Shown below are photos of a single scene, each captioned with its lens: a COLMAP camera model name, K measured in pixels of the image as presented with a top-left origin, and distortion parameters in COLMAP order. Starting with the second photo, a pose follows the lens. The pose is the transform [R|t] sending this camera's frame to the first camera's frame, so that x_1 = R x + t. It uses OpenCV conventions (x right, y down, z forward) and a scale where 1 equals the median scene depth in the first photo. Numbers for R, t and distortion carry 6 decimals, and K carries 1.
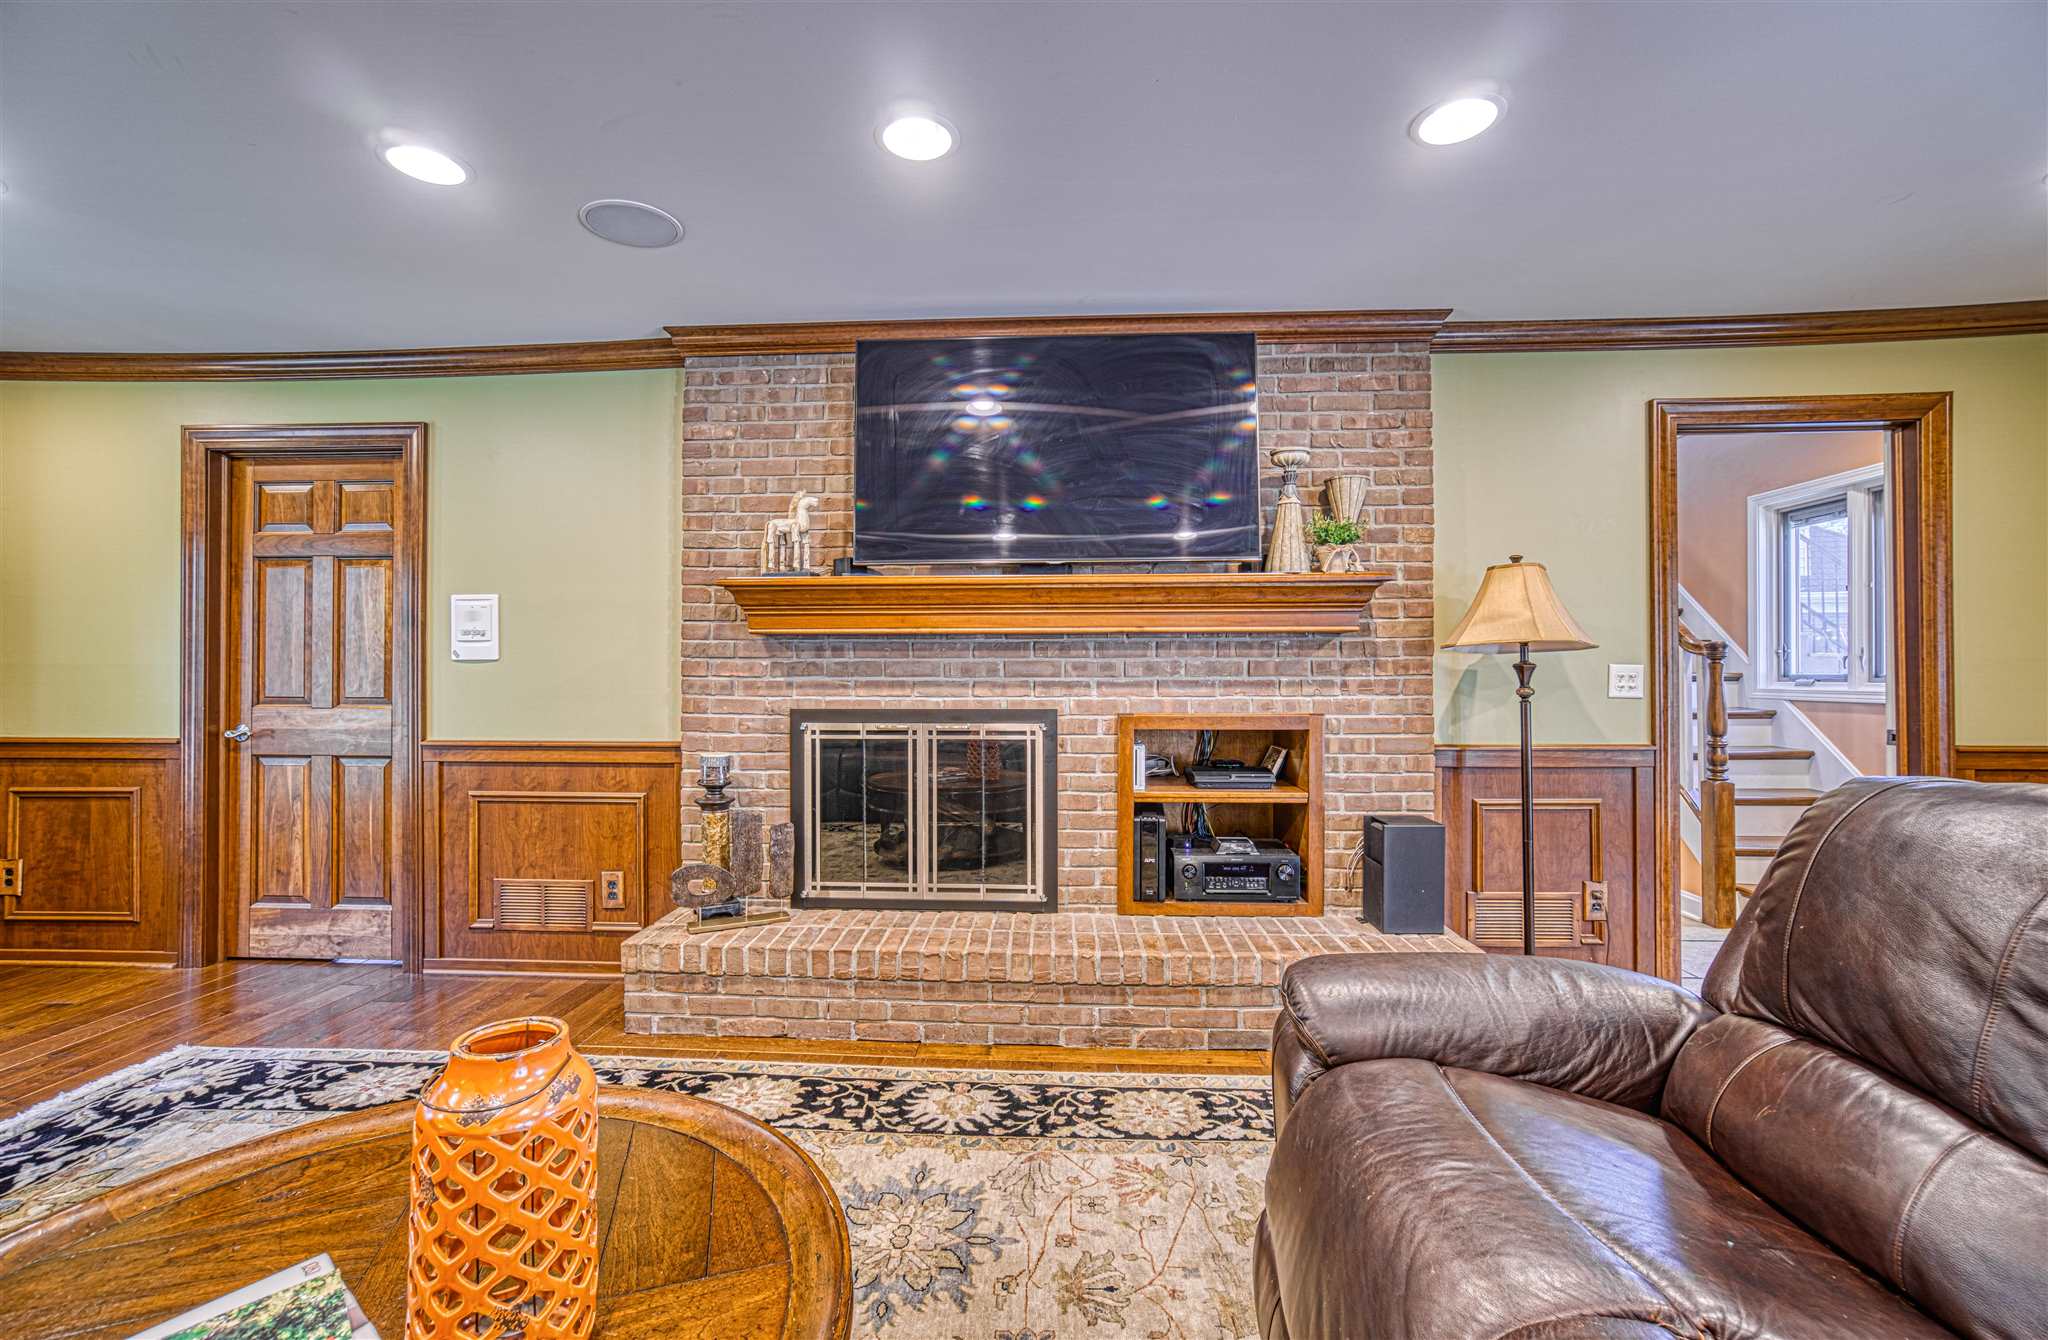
lens RADIAL K [[874.5, 0, 1030.8], [0, 874.5, 668.0], [0, 0, 1]] dist [-0.015582, 0.001940]
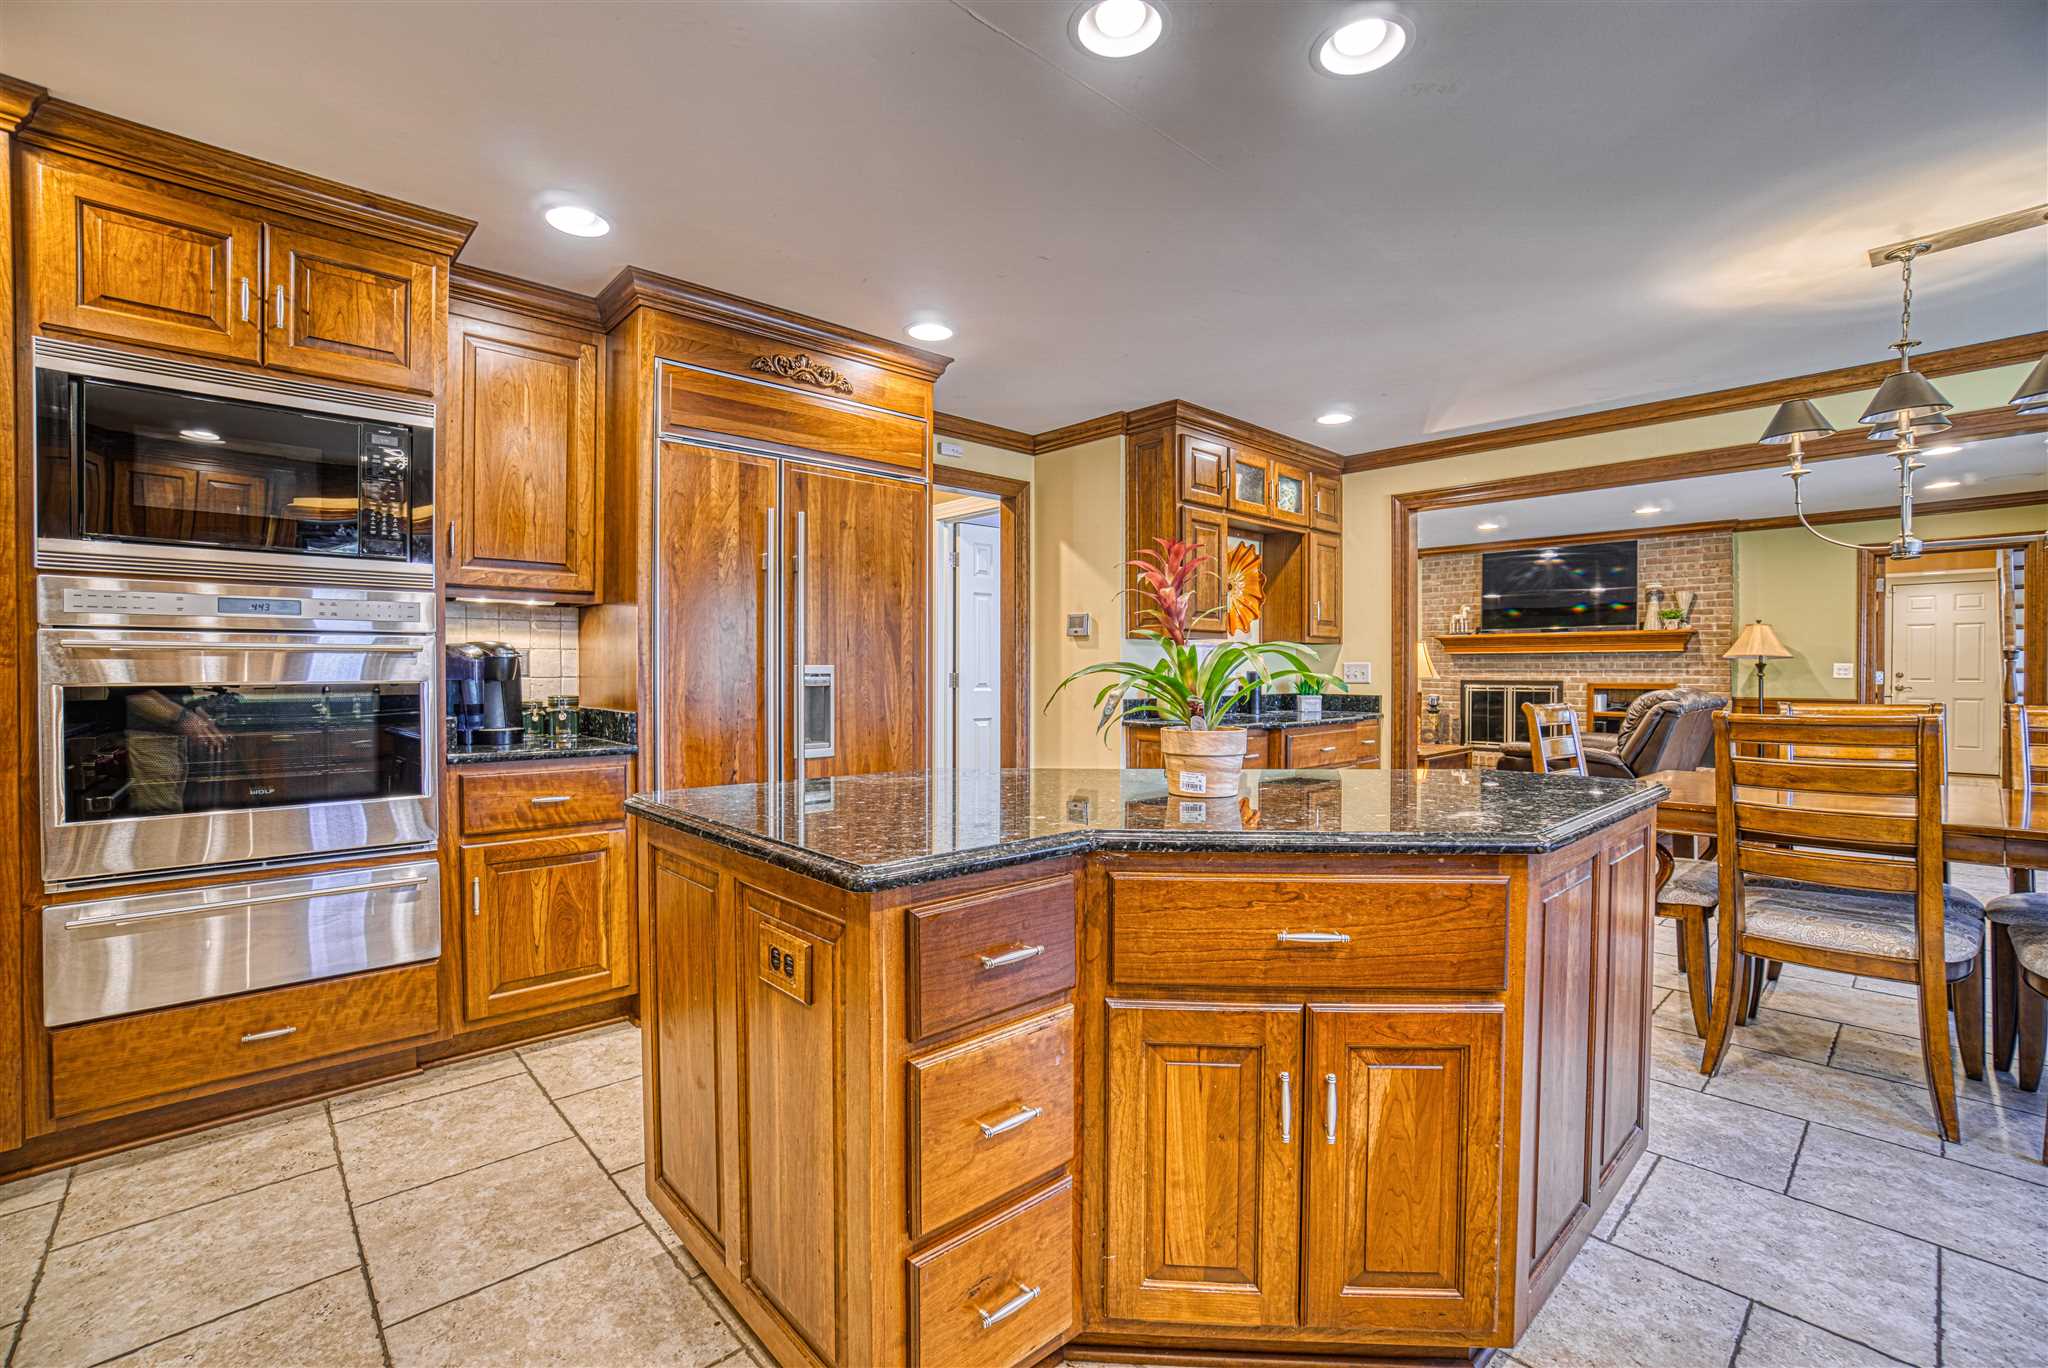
lens RADIAL K [[886.5, 0, 1029.6], [0, 886.5, 670.3], [0, 0, 1]] dist [-0.043137, 0.011351]
pose [[0.721307, 0.000101, -0.692615, 0.877250], [0.004959, 0.999974, 0.005311, -0.009448], [0.692598, -0.007266, 0.721288, -2.578823]]
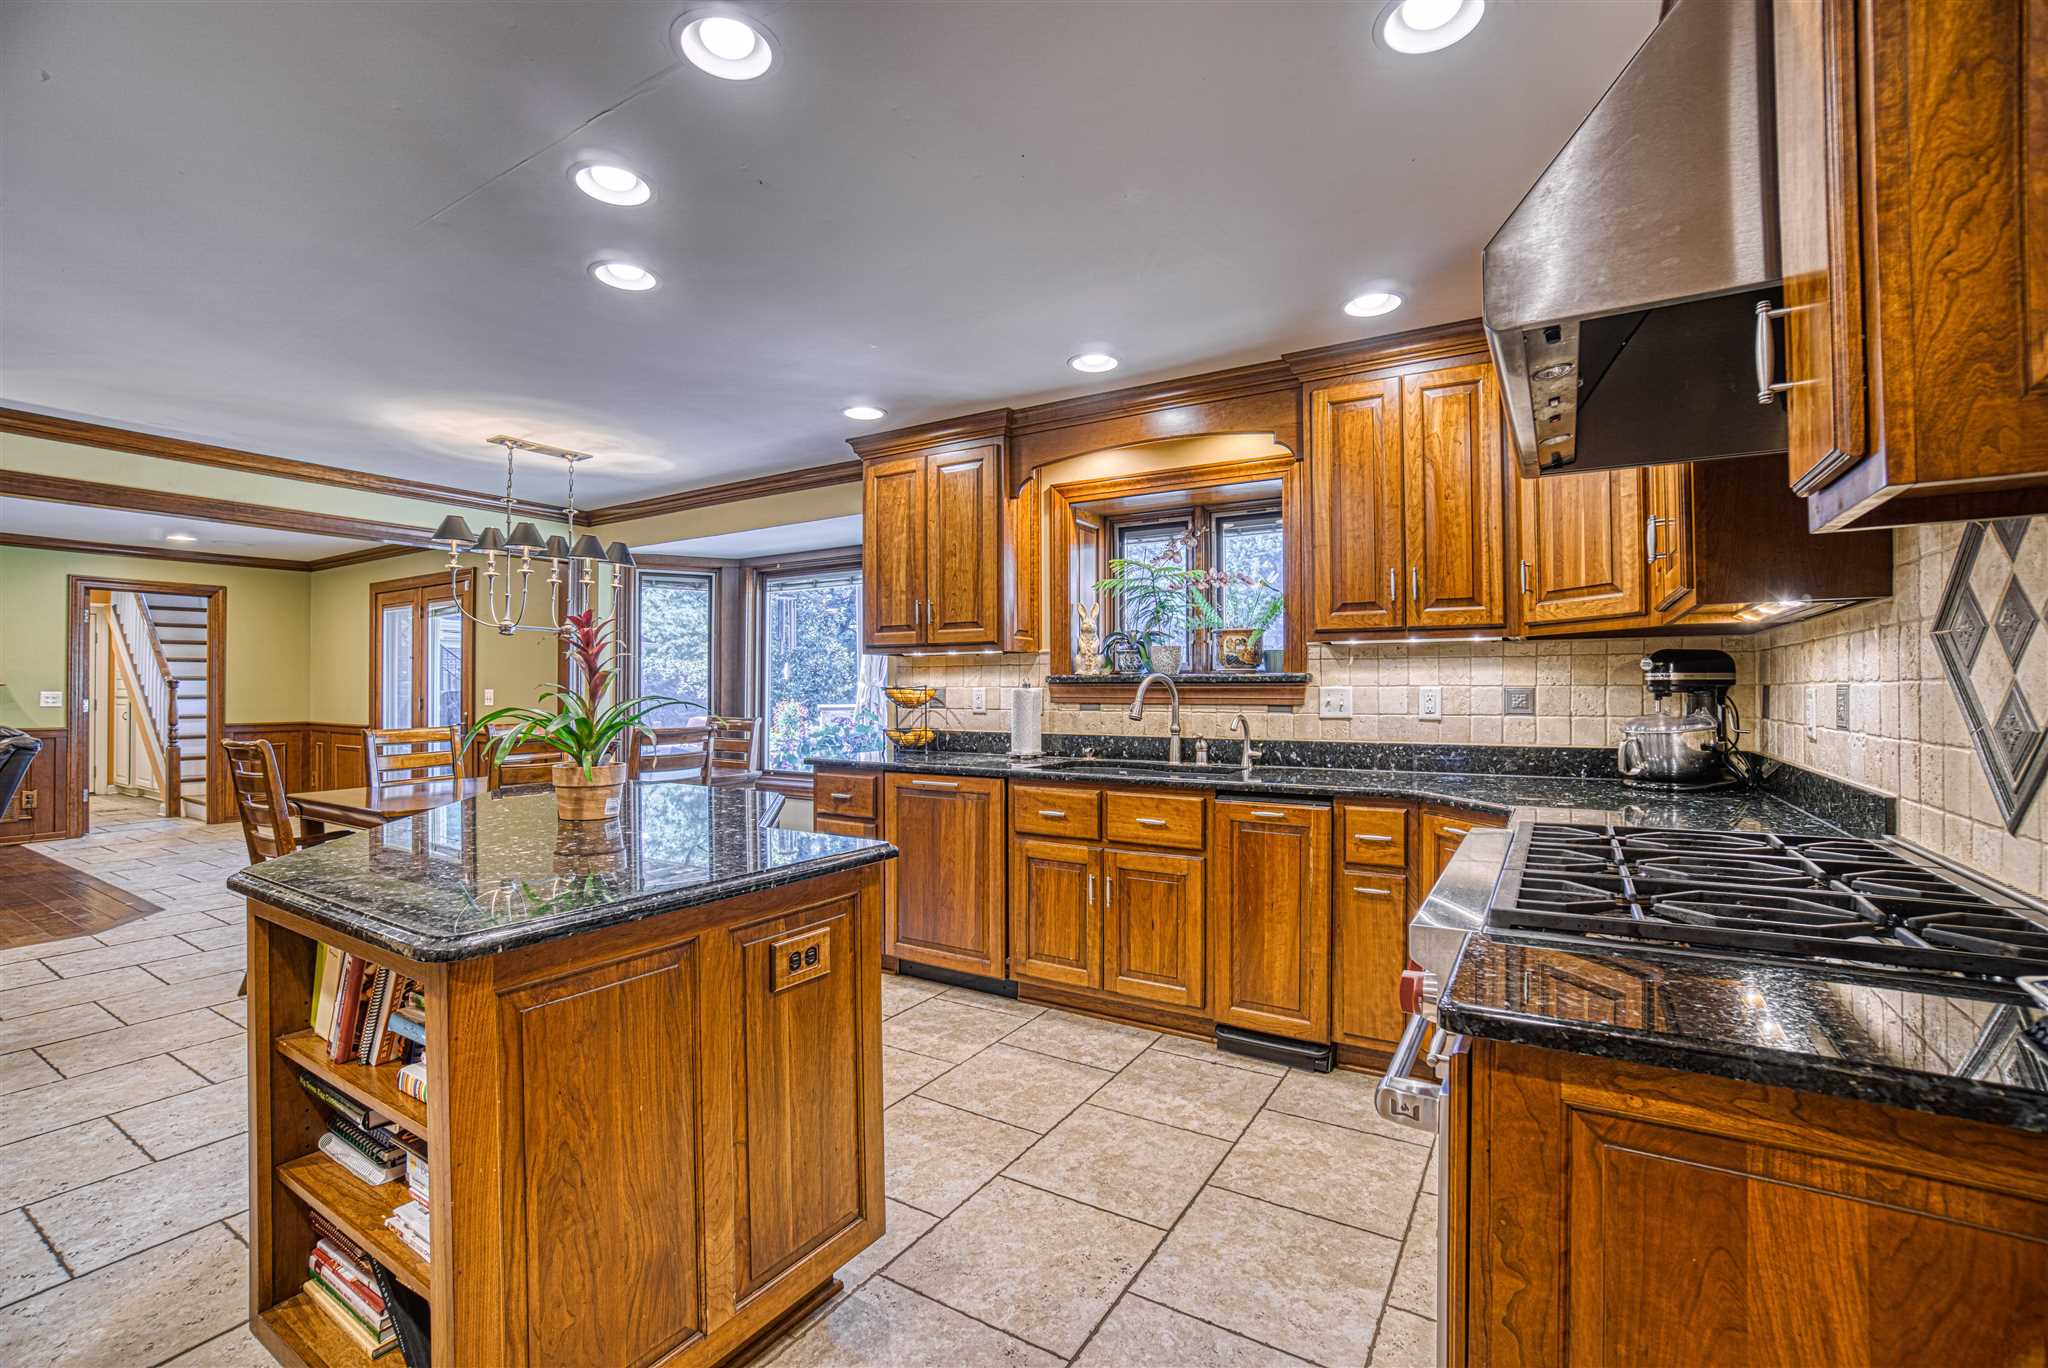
lens RADIAL K [[886.5, 0, 1034.8], [0, 886.5, 685.4], [0, 0, 1]] dist [-0.043137, 0.011351]
pose [[0.477357, 0.008440, 0.878669, -0.041297], [-0.006710, 0.999960, -0.005960, -0.029766], [-0.878684, -0.003051, 0.477394, -2.795358]]
